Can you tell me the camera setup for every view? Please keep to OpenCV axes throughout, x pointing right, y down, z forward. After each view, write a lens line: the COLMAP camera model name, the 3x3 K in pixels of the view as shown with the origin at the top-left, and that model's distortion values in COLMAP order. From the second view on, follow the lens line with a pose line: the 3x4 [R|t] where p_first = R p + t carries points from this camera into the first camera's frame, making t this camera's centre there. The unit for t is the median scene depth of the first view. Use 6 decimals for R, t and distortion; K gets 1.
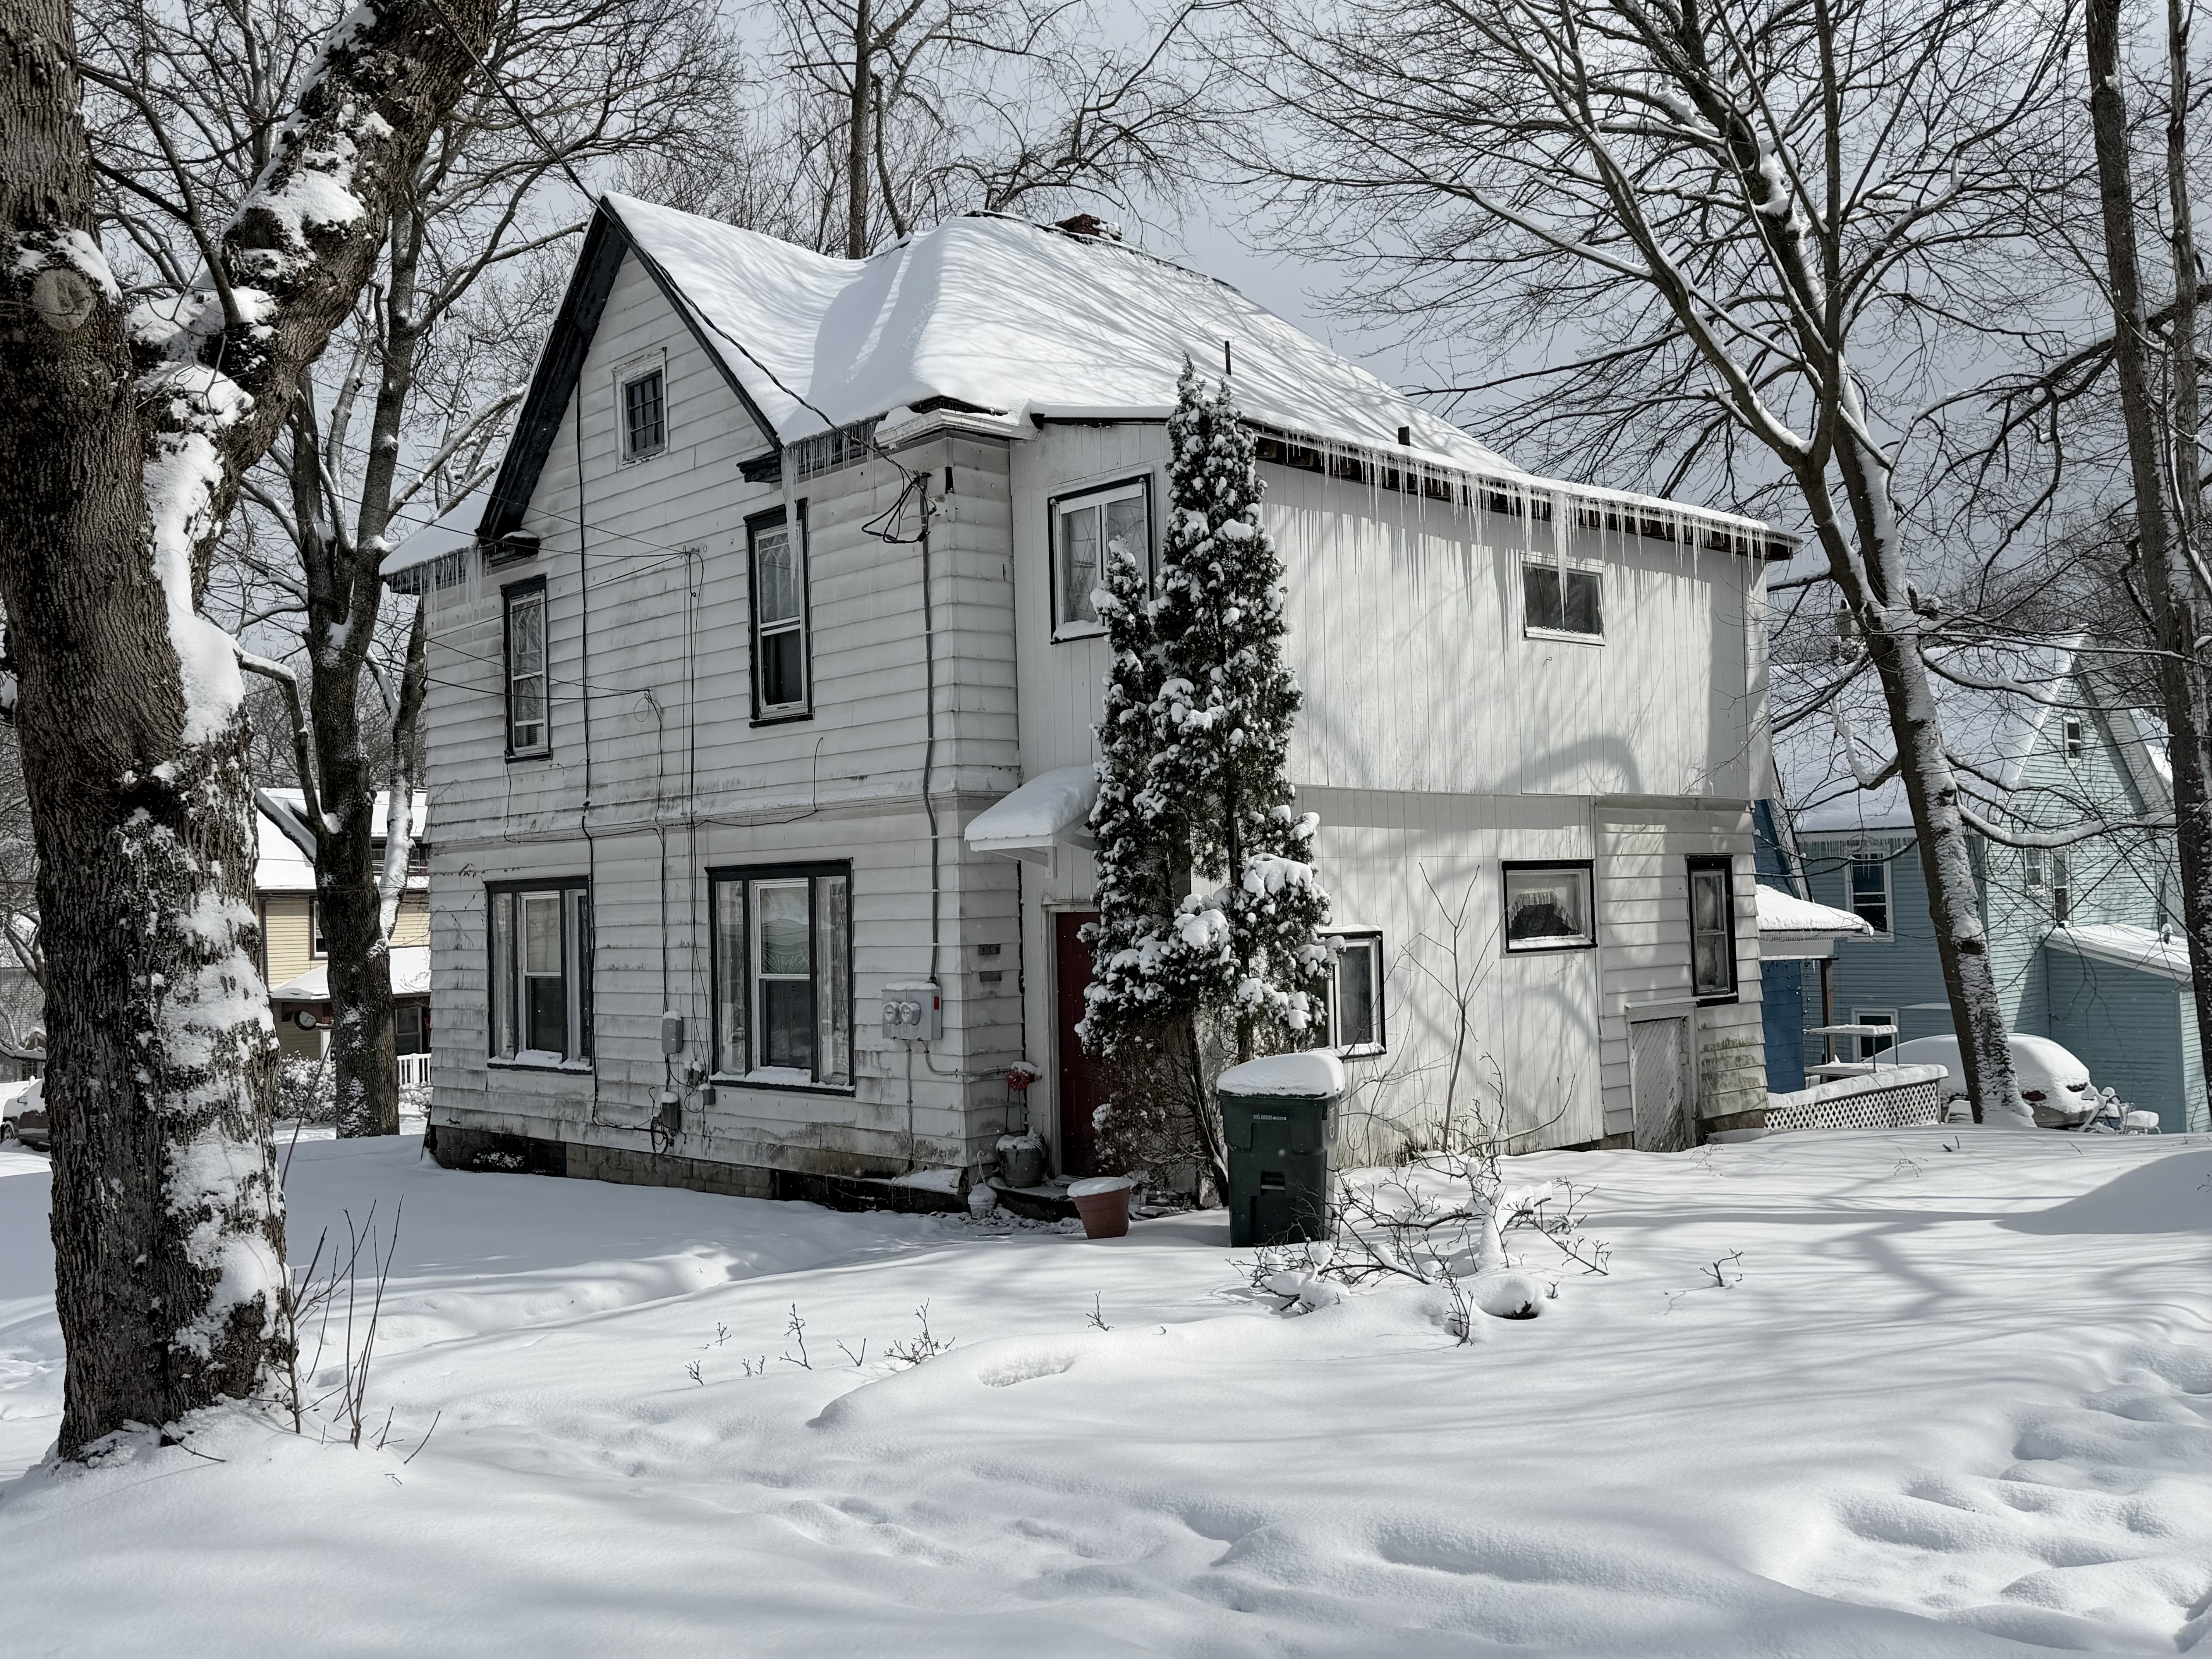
lens RADIAL K [[2017.8, 0, 1065.8], [0, 2017.8, 858.6], [0, 0, 1]] dist [0.075335, -0.062527]
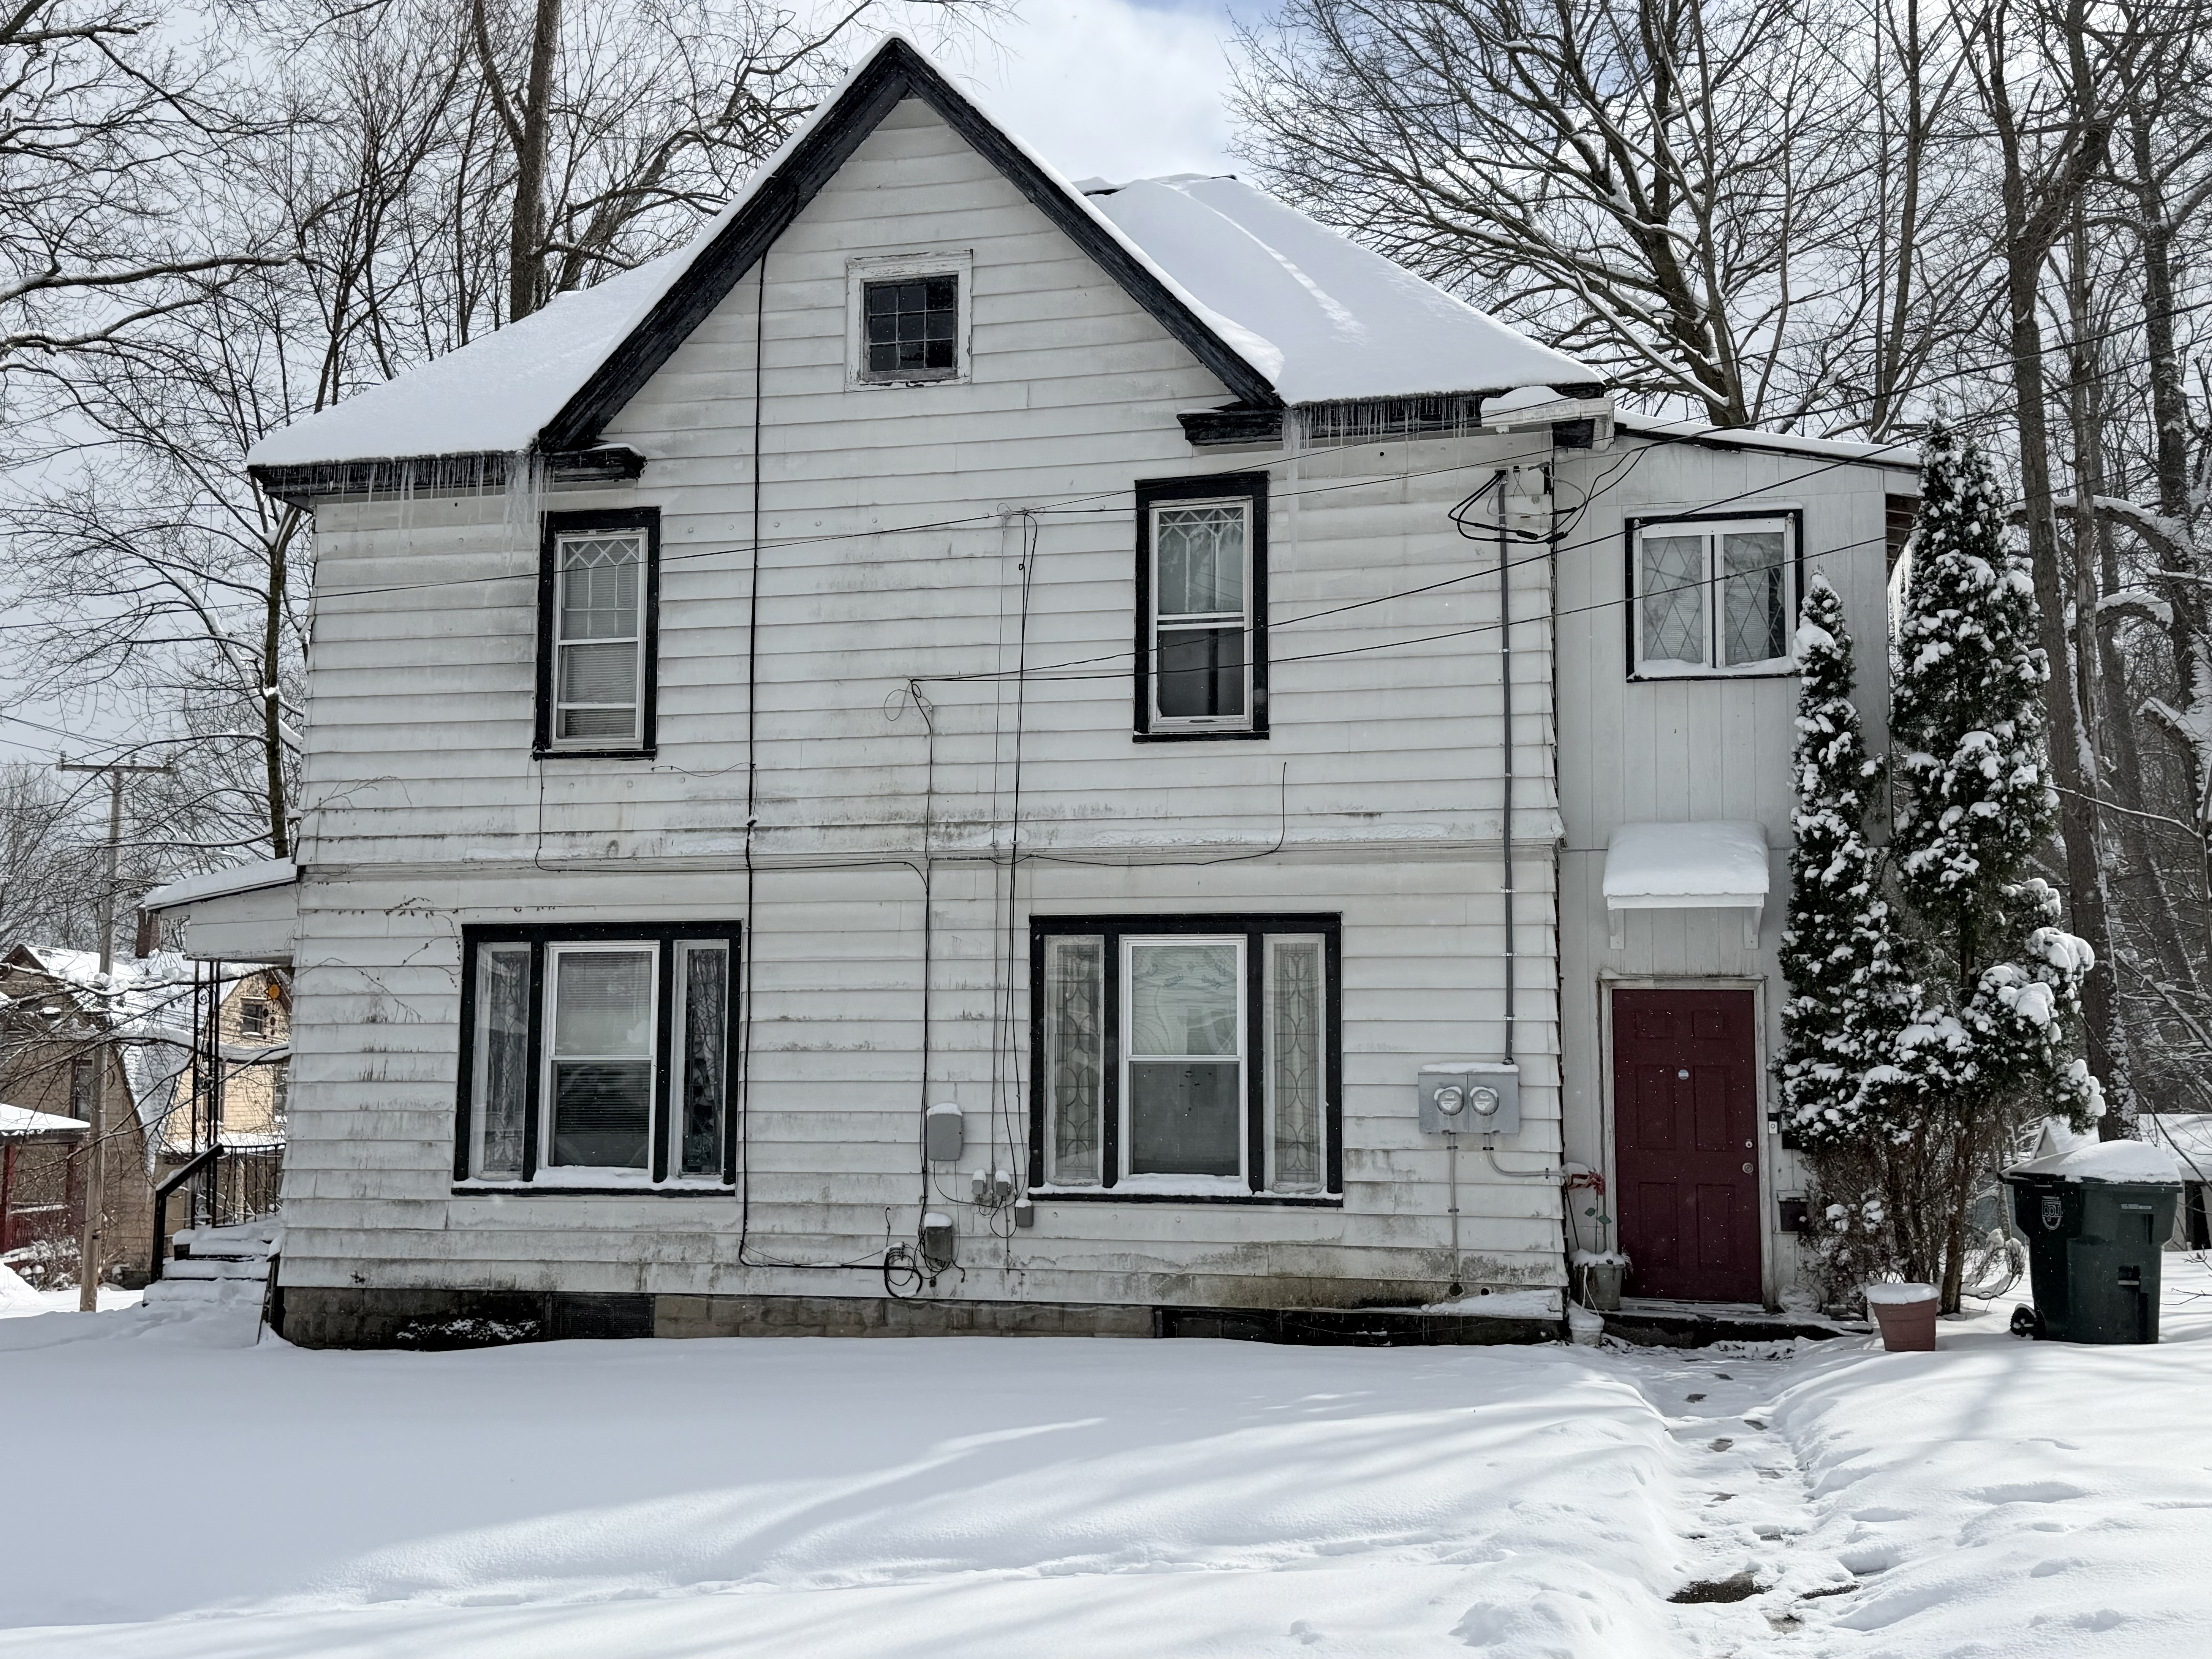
lens RADIAL K [[2261.0, 0, 1110.2], [0, 2261.0, 838.3], [0, 0, 1]] dist [0.069780, 0.000000]
pose [[0.831147, 0.089718, 0.548767, -0.678072], [-0.041897, 0.994197, -0.099085, 0.063692], [-0.554472, 0.059363, 0.830082, 0.287282]]
